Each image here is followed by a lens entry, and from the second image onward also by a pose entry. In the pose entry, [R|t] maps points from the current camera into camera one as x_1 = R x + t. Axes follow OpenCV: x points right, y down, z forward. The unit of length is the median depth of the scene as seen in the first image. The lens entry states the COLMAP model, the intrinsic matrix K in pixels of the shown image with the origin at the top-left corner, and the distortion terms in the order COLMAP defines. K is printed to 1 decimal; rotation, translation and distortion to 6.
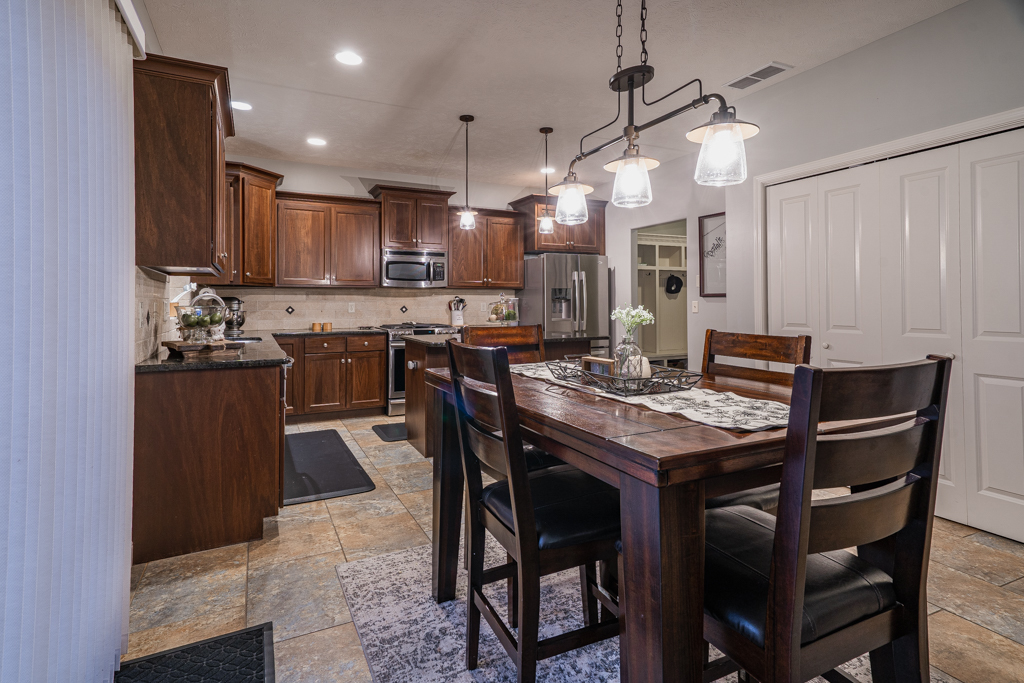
lens RADIAL K [[537.6, 0, 517.7], [0, 537.6, 300.5], [0, 0, 1]] dist [0.018245, 0.004600]
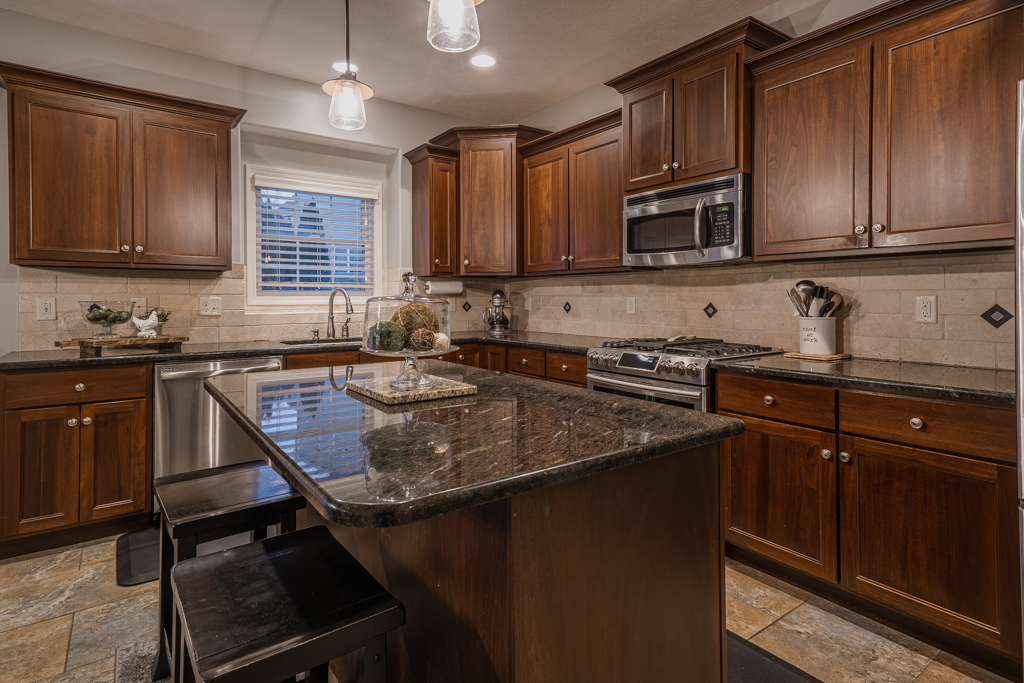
lens RADIAL K [[537.6, 0, 507.2], [0, 537.6, 296.8], [0, 0, 1]] dist [0.018245, 0.004600]
pose [[0.154747, -0.000859, -0.987954, 0.266640], [0.004494, 0.999990, -0.000166, 0.003704], [0.987944, -0.004414, 0.154749, 0.801107]]
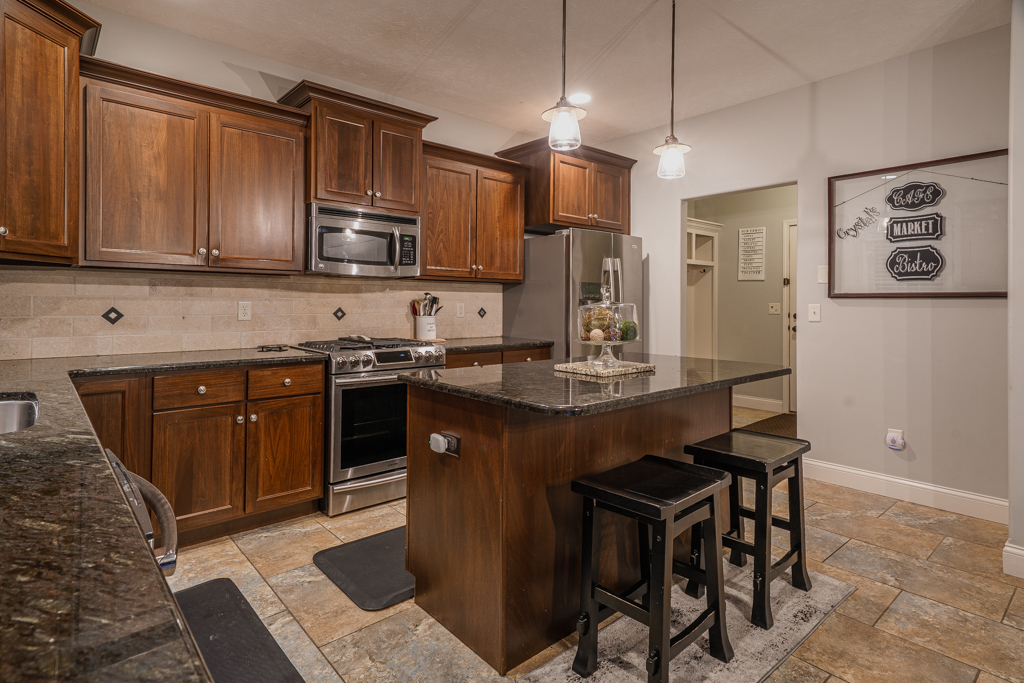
lens RADIAL K [[537.6, 0, 513.1], [0, 537.6, 302.4], [0, 0, 1]] dist [0.018245, 0.004600]
pose [[0.965837, 0.009057, 0.258994, -0.195931], [-0.009906, 0.999949, 0.001973, 0.001263], [-0.258963, -0.004471, 0.965877, 0.422328]]
